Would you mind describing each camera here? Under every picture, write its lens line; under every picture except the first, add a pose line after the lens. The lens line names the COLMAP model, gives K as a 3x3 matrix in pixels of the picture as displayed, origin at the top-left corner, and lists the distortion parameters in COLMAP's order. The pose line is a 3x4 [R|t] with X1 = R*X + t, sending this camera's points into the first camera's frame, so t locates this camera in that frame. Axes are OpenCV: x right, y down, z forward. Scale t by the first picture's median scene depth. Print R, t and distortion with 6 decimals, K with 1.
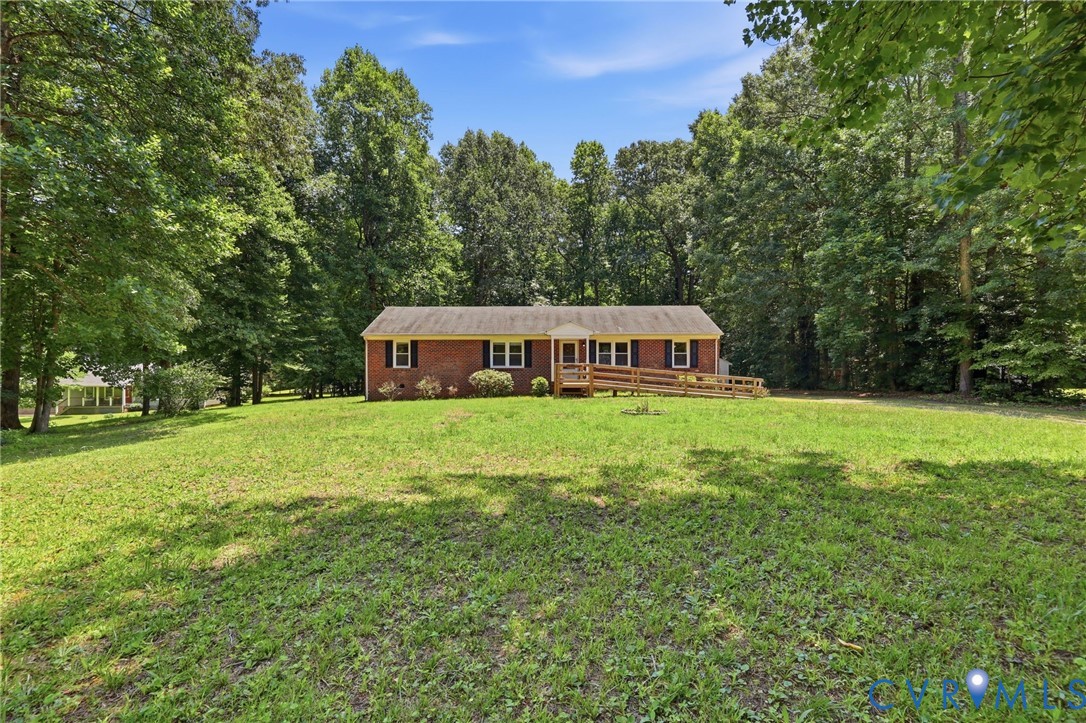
lens RADIAL K [[501.2, 0, 542.0], [0, 501.2, 359.3], [0, 0, 1]] dist [0.000881, 0.000025]
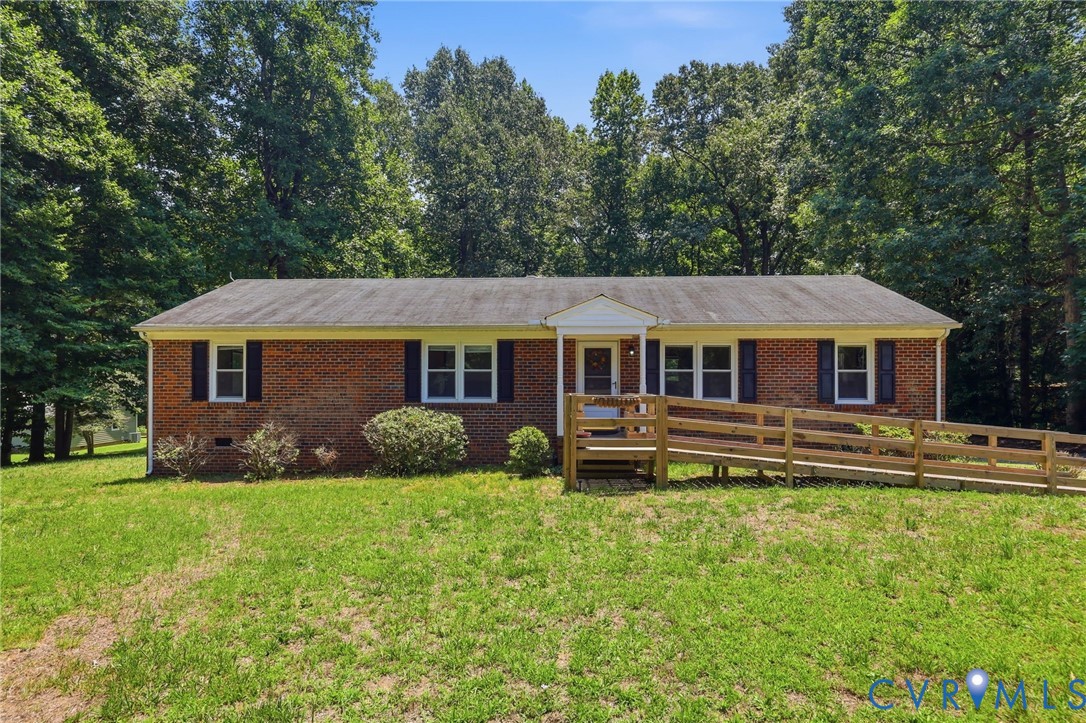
lens RADIAL K [[501.2, 0, 543.6], [0, 501.2, 364.4], [0, 0, 1]] dist [0.000881, 0.000025]
pose [[0.999603, 0.001725, -0.028125, 0.018438], [-0.002741, 0.999344, -0.036120, -0.001128], [0.028044, 0.036183, 0.998952, 0.554980]]
